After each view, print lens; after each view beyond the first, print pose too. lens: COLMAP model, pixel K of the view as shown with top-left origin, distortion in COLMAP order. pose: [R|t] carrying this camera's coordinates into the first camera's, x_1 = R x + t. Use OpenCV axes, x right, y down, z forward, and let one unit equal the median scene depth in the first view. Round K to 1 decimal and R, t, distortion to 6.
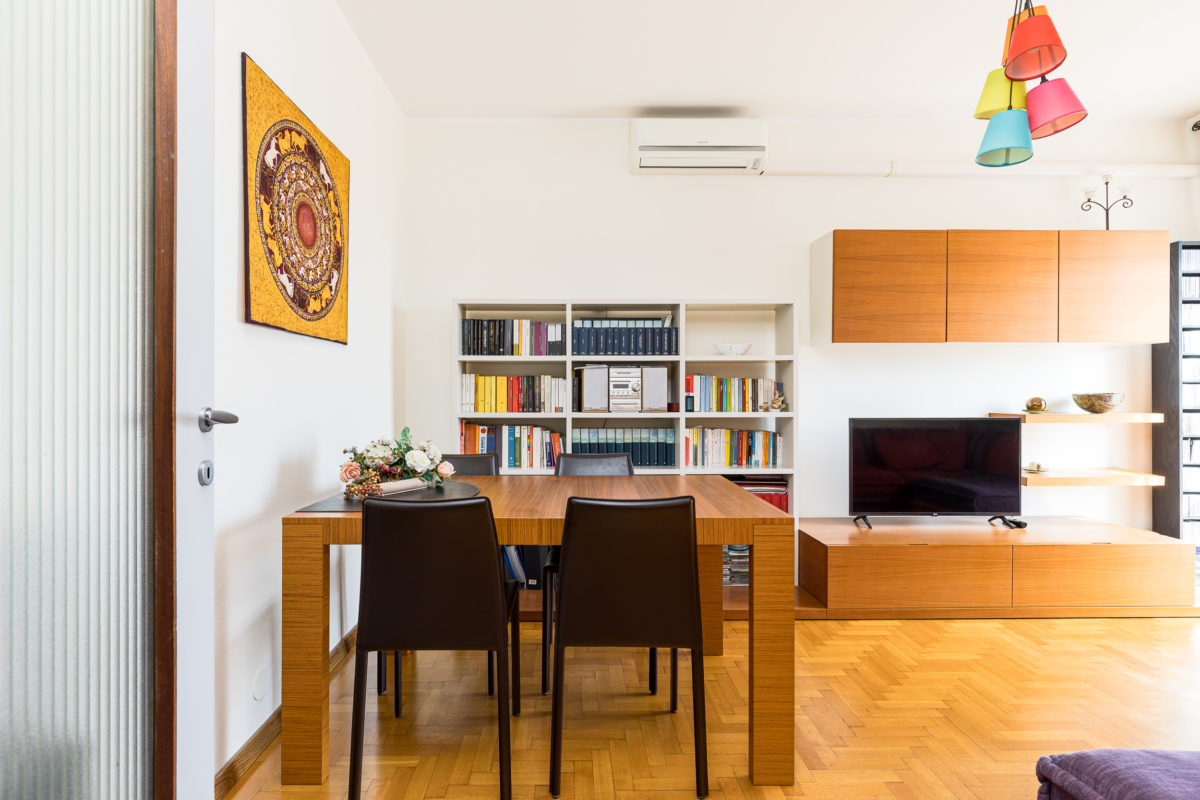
lens RADIAL K [[586.3, 0, 582.2], [0, 586.3, 397.0], [0, 0, 1]] dist [-0.003429, -0.000906]
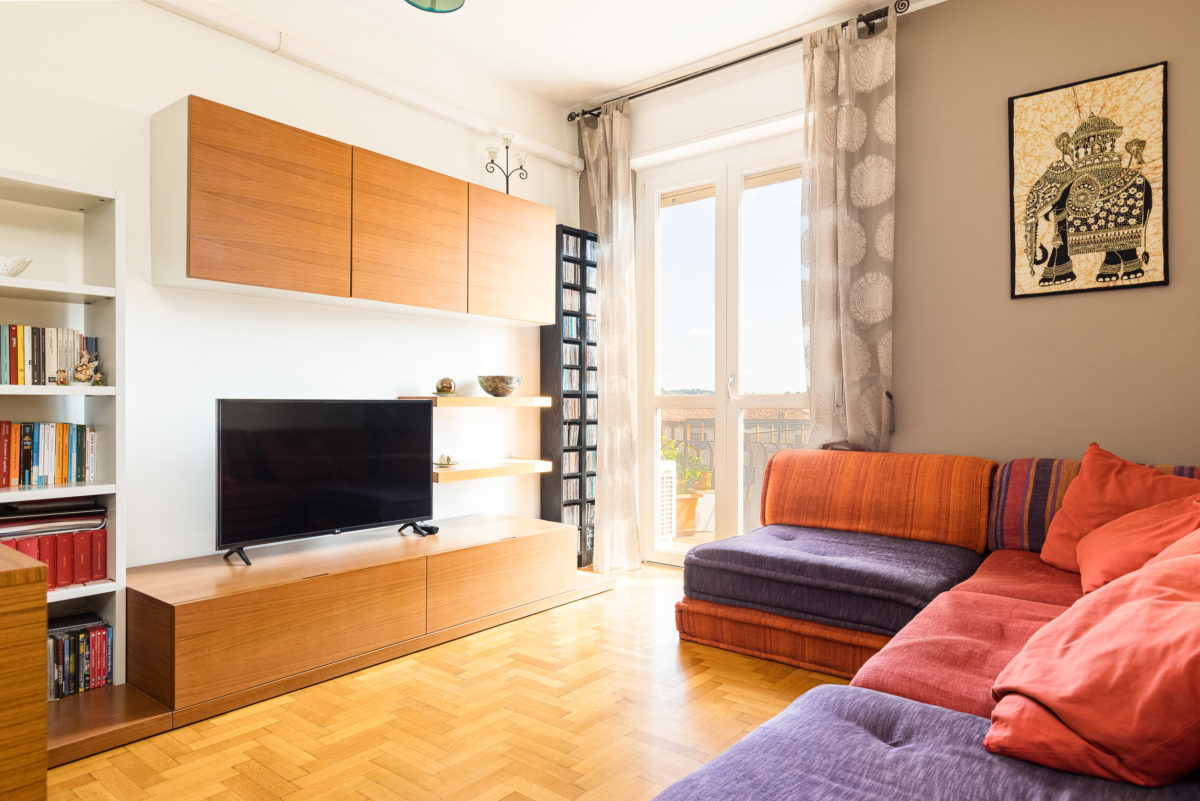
lens RADIAL K [[756.7, 0, 600.0], [0, 756.7, 400.5], [0, 0, 1]] dist [0.000862, -0.000997]
pose [[0.638408, 0.000129, 0.769699, 0.090867], [0.000054, 1.000000, -0.000212, 0.040118], [-0.769699, 0.000177, 0.638407, 0.154749]]
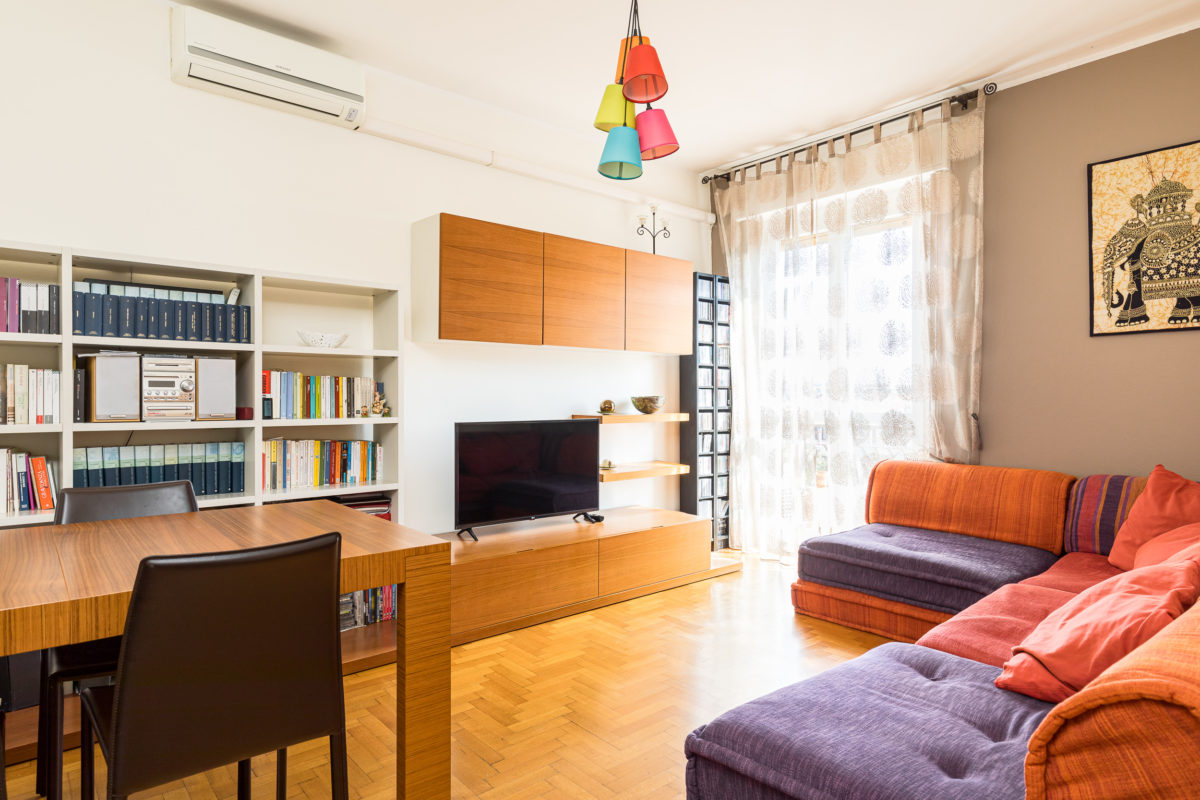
lens RADIAL K [[676.8, 0, 600.0], [0, 676.8, 400.0], [0, 0, 1]] dist [0.001080, -0.000284]
pose [[0.768646, -0.000337, 0.639674, -0.046066], [-0.000221, 1.000000, 0.000792, -0.000100], [-0.639674, -0.000750, 0.768646, 0.050604]]
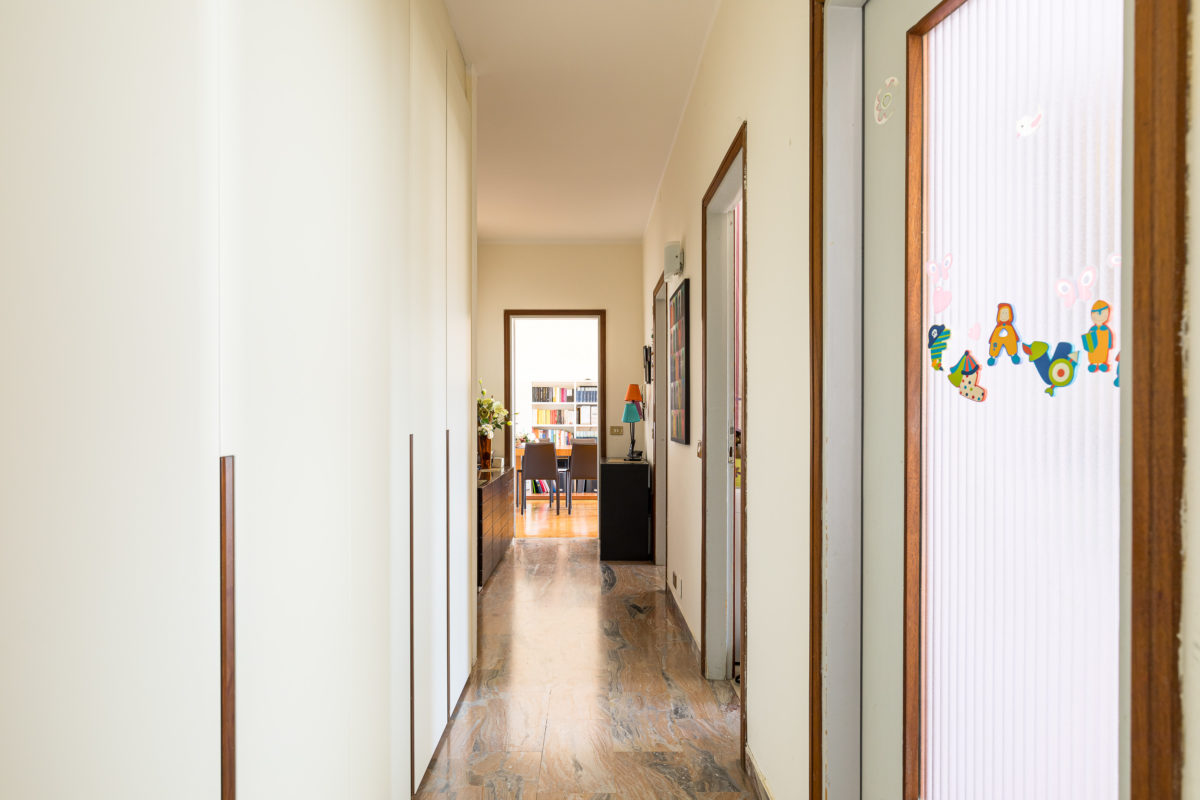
lens RADIAL K [[676.8, 0, 600.0], [0, 676.8, 400.0], [0, 0, 1]] dist [0.001080, -0.000284]
pose [[0.999998, 0.000742, 0.001784, 0.076376], [-0.000740, 0.999999, -0.001047, -0.073939], [-0.001785, 0.001046, 0.999998, -1.844573]]
